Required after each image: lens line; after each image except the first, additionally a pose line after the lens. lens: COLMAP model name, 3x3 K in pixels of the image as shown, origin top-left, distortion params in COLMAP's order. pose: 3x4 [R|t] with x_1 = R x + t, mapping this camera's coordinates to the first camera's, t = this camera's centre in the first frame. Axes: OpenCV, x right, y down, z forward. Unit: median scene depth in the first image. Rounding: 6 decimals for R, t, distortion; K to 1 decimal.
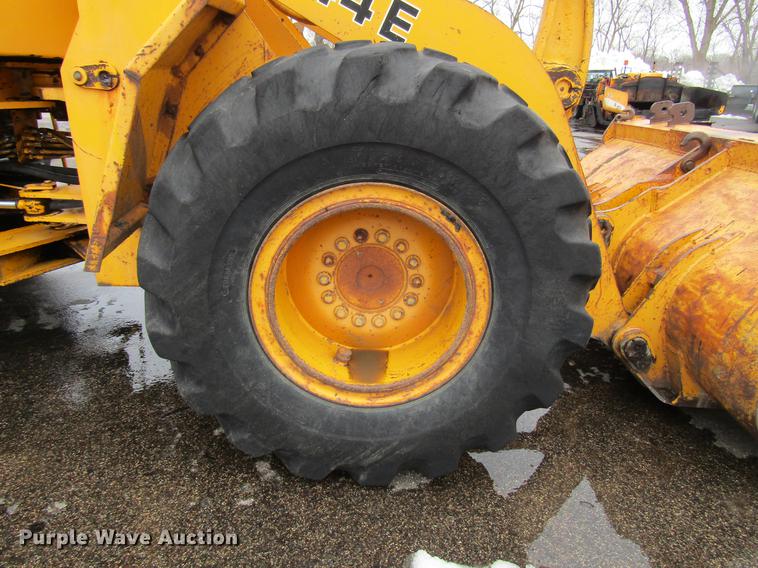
lens RADIAL K [[536.5, 0, 378.5], [0, 536.5, 281.0], [0, 0, 1]] dist [-0.003979, -0.003390]
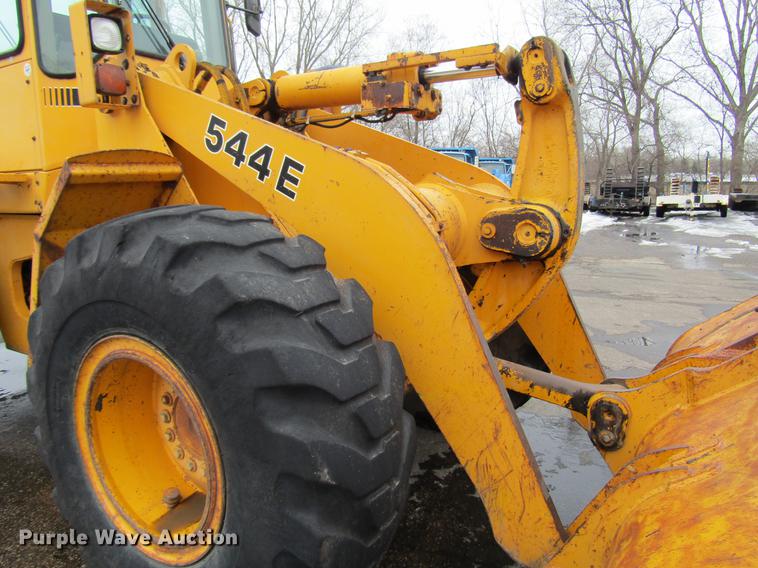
lens RADIAL K [[536.5, 0, 379.5], [0, 536.5, 281.0], [0, 0, 1]] dist [-0.003979, -0.003390]
pose [[0.839788, 0.056290, -0.539989, 0.950619], [-0.159256, 0.976398, -0.145892, -0.209349], [0.519032, 0.208515, 0.828932, 0.346136]]
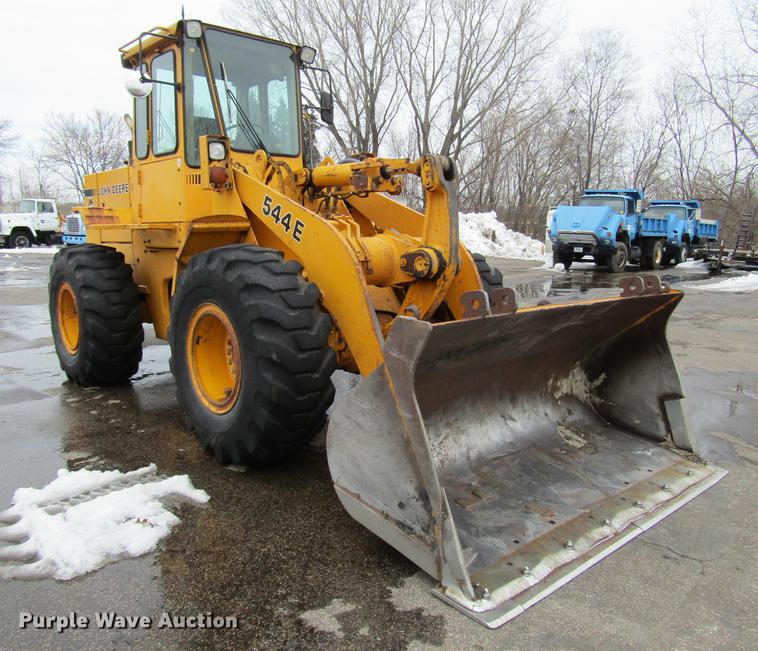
lens RADIAL K [[639.2, 0, 381.0], [0, 639.2, 329.2], [0, 0, 1]] dist [0.000133, 0.008437]
pose [[0.663861, 0.086784, -0.742804, 2.484212], [-0.250971, 0.961498, -0.111964, 0.048355], [0.704487, 0.260751, 0.660081, -0.267136]]
